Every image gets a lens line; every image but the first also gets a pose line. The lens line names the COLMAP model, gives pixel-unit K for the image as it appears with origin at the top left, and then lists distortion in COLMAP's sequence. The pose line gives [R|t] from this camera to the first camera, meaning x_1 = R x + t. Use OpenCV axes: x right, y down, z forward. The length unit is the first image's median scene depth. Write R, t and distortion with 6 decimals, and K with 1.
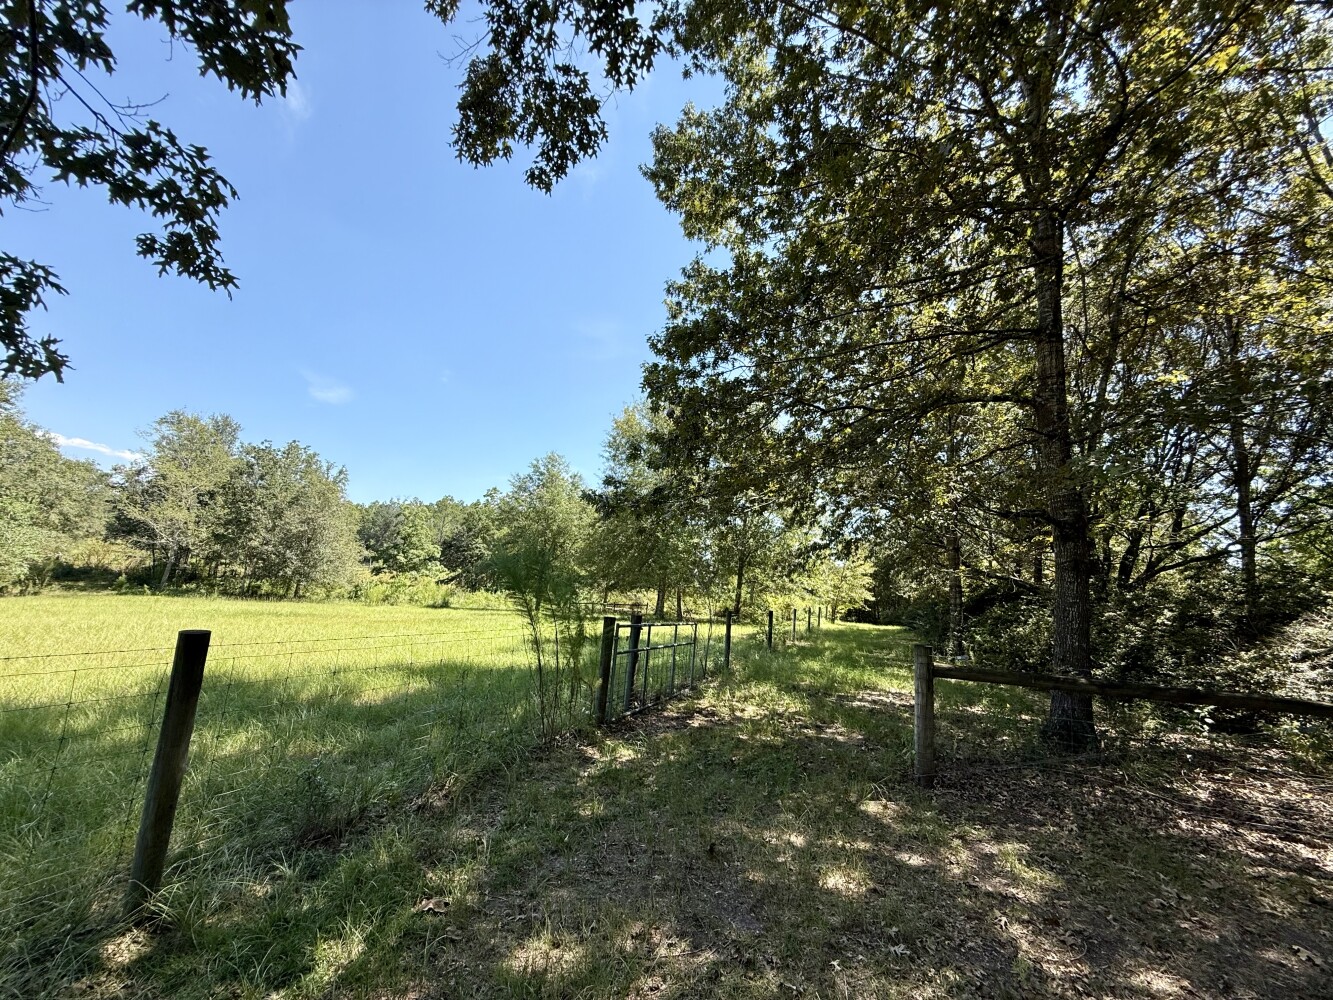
lens RADIAL K [[525.2, 0, 661.1], [0, 525.2, 499.4], [0, 0, 1]] dist [-0.001751, -0.000055]
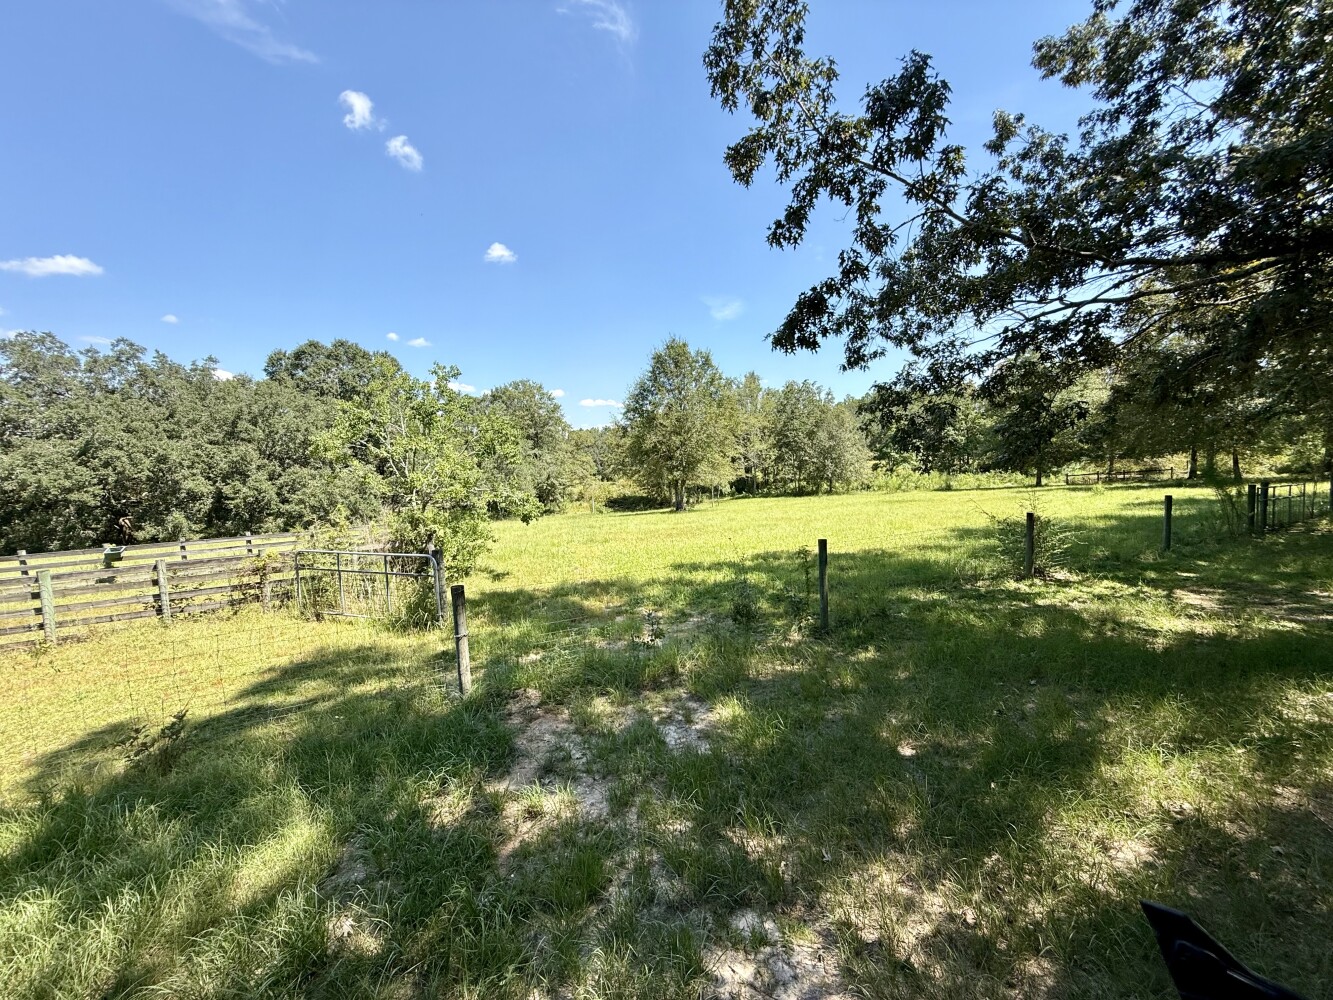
lens RADIAL K [[533.6, 0, 661.2], [0, 533.6, 499.1], [0, 0, 1]] dist [-0.001044, 0.000900]
pose [[0.730928, -0.072112, -0.678634, -0.063163], [0.217373, 0.967211, 0.131348, -0.081768], [0.646910, -0.243523, 0.722637, -0.333262]]
